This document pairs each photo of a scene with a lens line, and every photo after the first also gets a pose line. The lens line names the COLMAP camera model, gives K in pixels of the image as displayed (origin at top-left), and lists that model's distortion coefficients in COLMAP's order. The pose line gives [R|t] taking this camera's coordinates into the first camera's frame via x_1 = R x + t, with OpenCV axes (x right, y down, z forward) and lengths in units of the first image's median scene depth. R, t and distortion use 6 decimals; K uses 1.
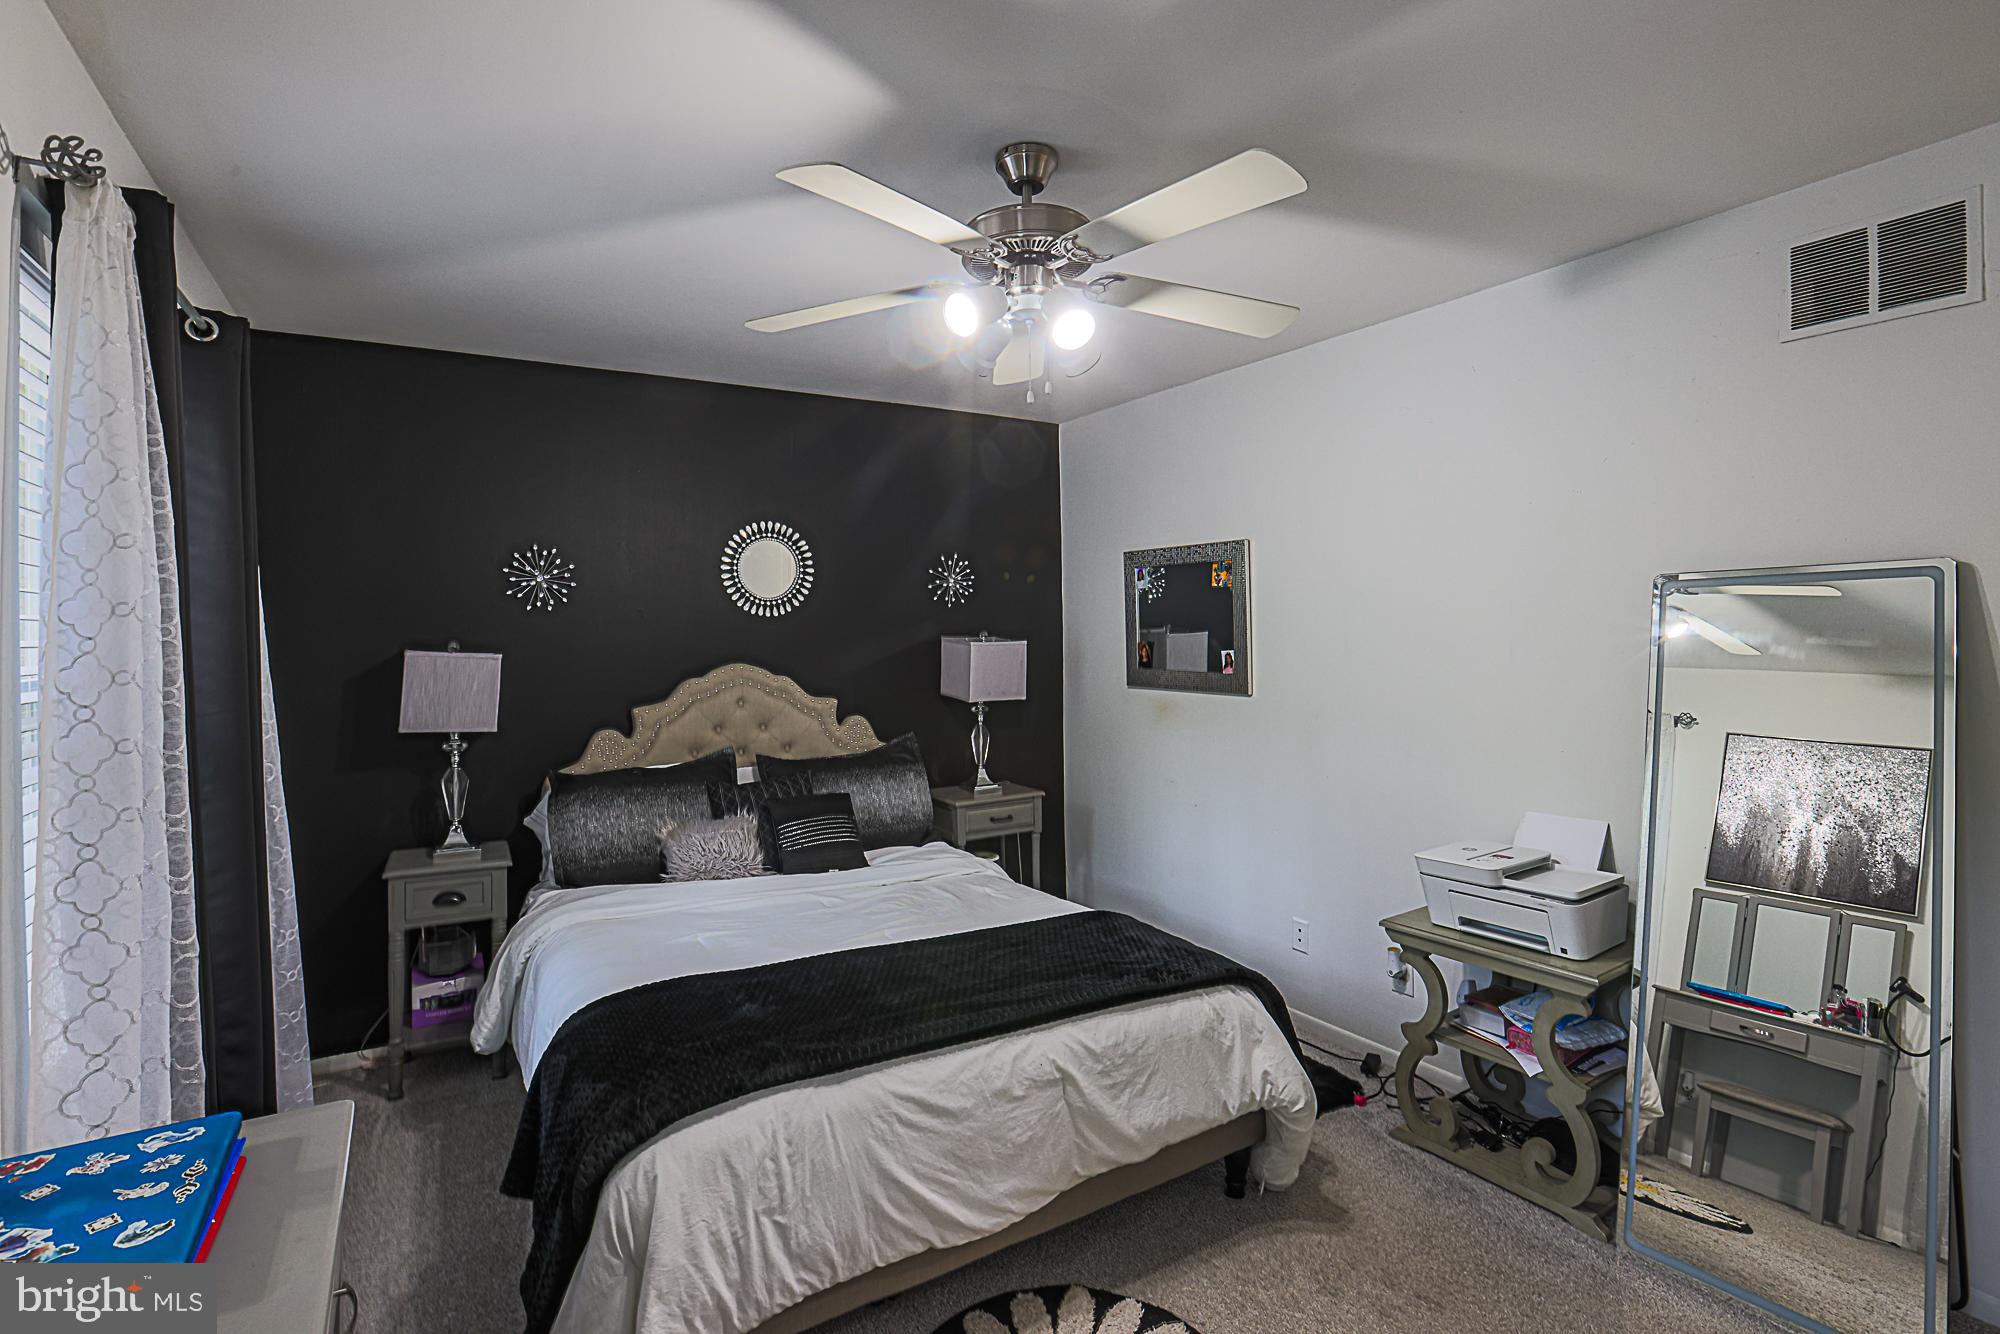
lens RADIAL K [[935.1, 0, 937.7], [0, 935.1, 654.8], [0, 0, 1]] dist [-0.035743, 0.006711]
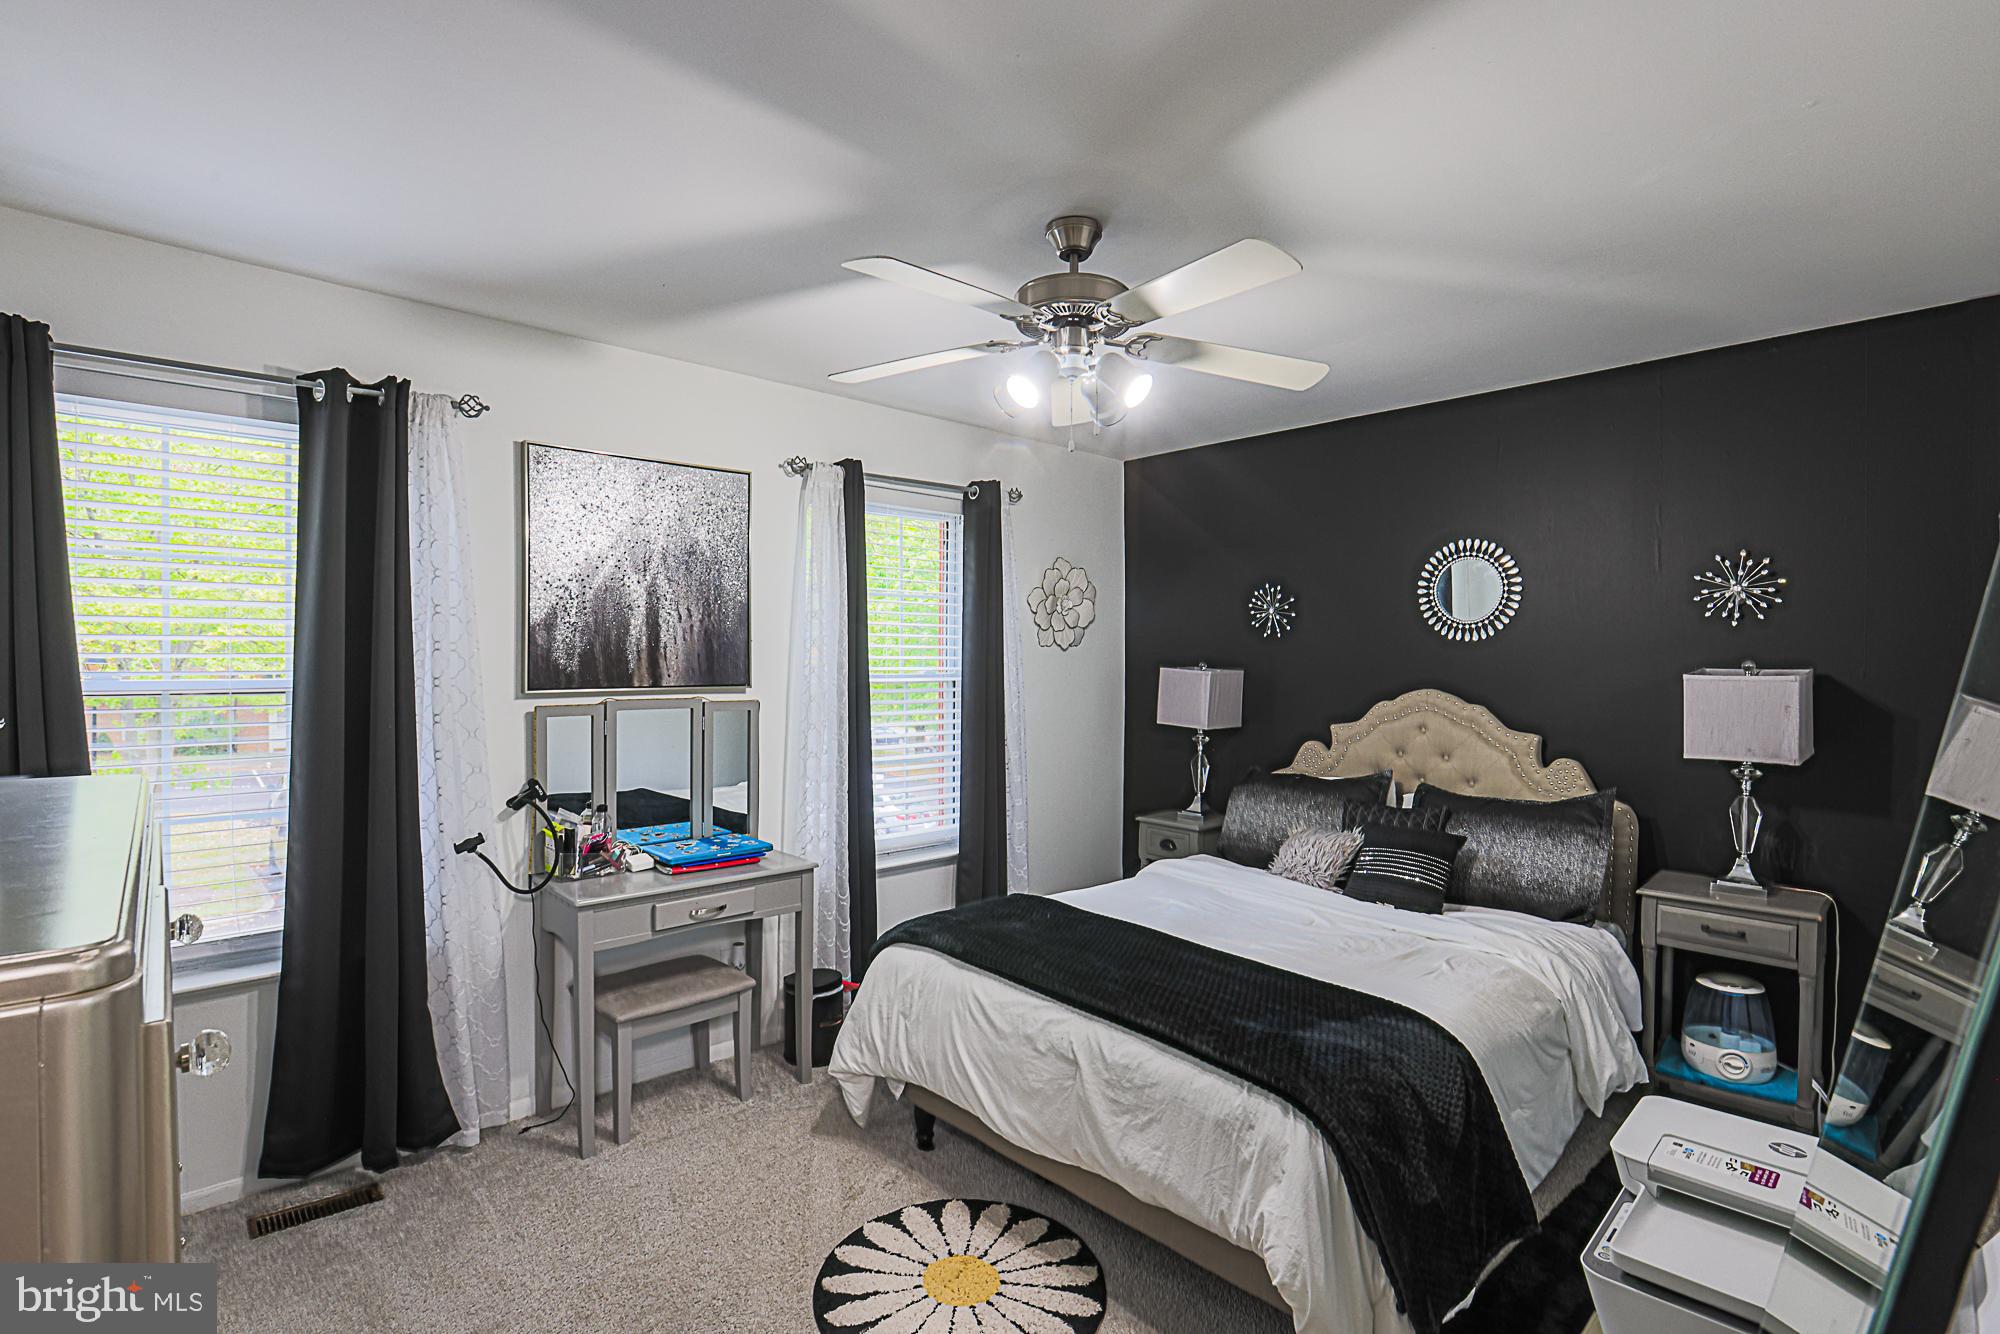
lens RADIAL K [[935.1, 0, 1002.4], [0, 935.1, 659.4], [0, 0, 1]] dist [-0.035743, 0.006711]
pose [[0.229475, 0.019113, -0.973127, 0.629962], [-0.022606, 0.999642, 0.014303, -0.025458], [0.973052, 0.018717, 0.229825, 0.336332]]
